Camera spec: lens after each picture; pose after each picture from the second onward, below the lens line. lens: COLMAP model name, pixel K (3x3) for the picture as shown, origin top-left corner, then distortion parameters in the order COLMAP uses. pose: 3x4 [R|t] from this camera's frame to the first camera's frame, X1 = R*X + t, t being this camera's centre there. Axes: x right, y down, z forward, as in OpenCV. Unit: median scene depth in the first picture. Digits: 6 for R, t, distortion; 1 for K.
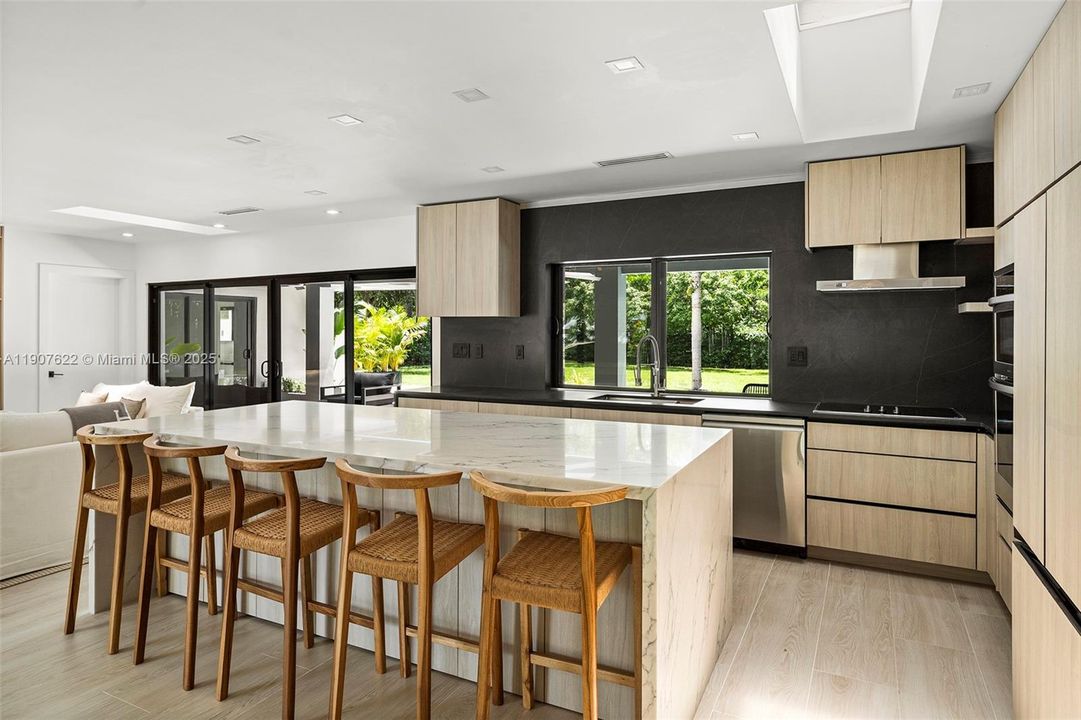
lens RADIAL K [[653.5, 0, 541.5], [0, 653.5, 331.8], [0, 0, 1]] dist [-0.033705, 0.000091]
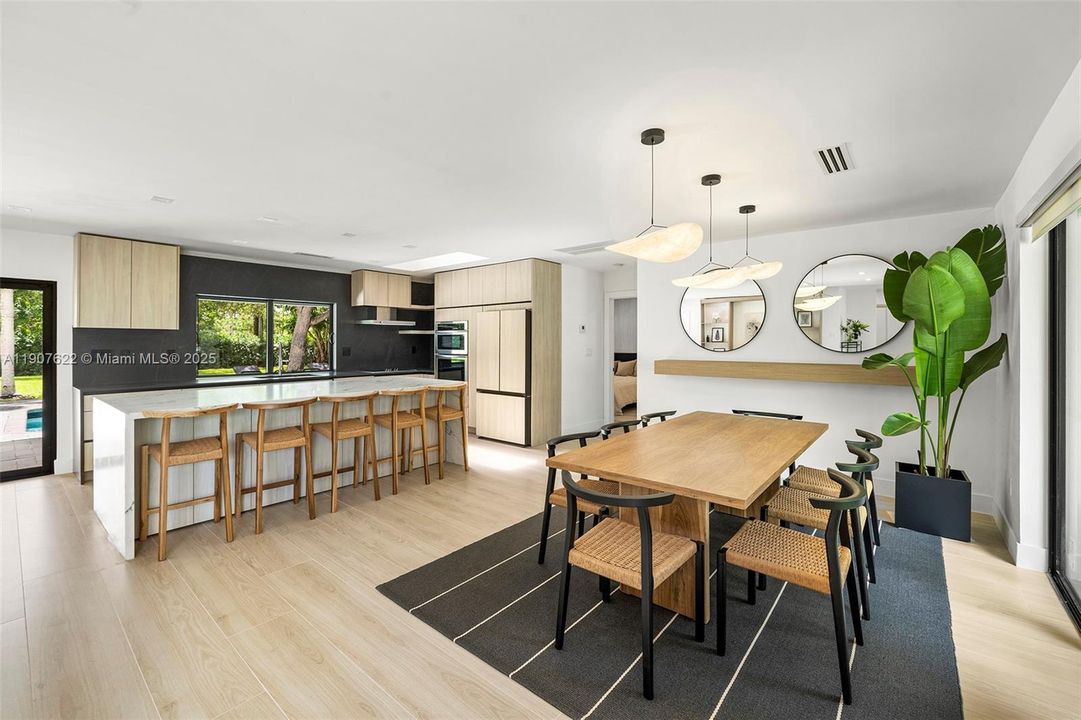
lens RADIAL K [[425.4, 0, 539.2], [0, 425.4, 341.1], [0, 0, 1]] dist [-0.002279, -0.000308]
pose [[0.214323, 0.004180, 0.976754, -0.973499], [-0.000975, 0.999991, -0.004065, 0.008345], [-0.976762, -0.000081, 0.214325, 0.019791]]
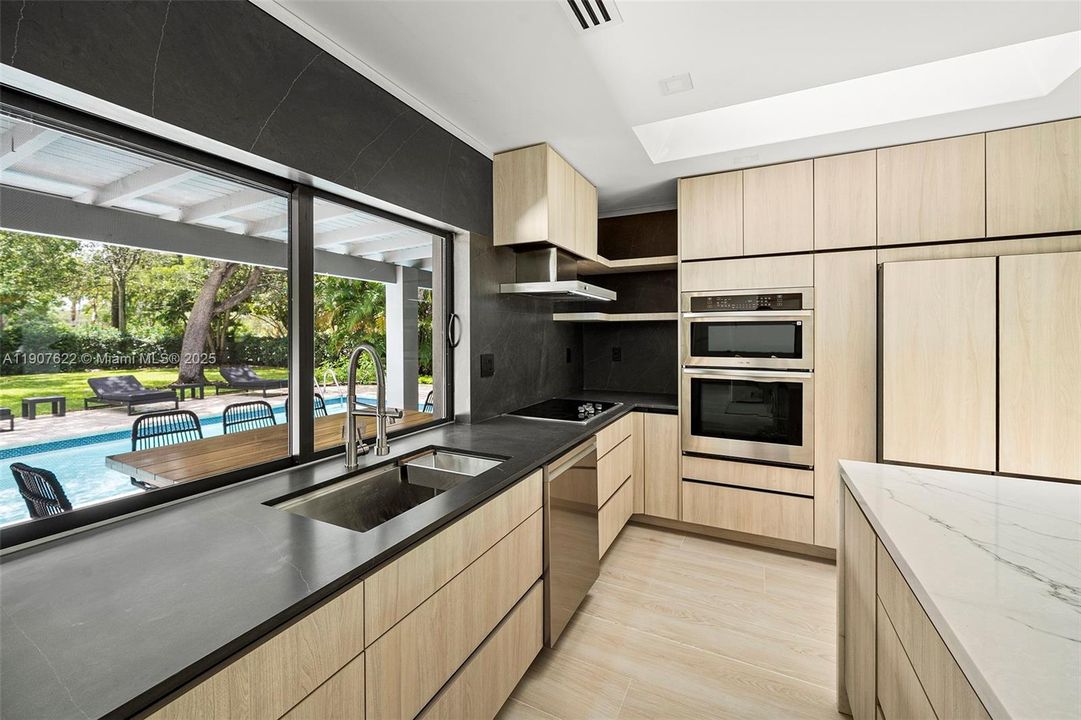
lens RADIAL K [[425.4, 0, 539.2], [0, 425.4, 341.1], [0, 0, 1]] dist [-0.002279, -0.000308]
pose [[0.010392, -0.010709, 0.999889, -0.164136], [0.000114, 0.999943, 0.010708, 0.001498], [-0.999946, 0.000003, 0.010393, 0.985052]]
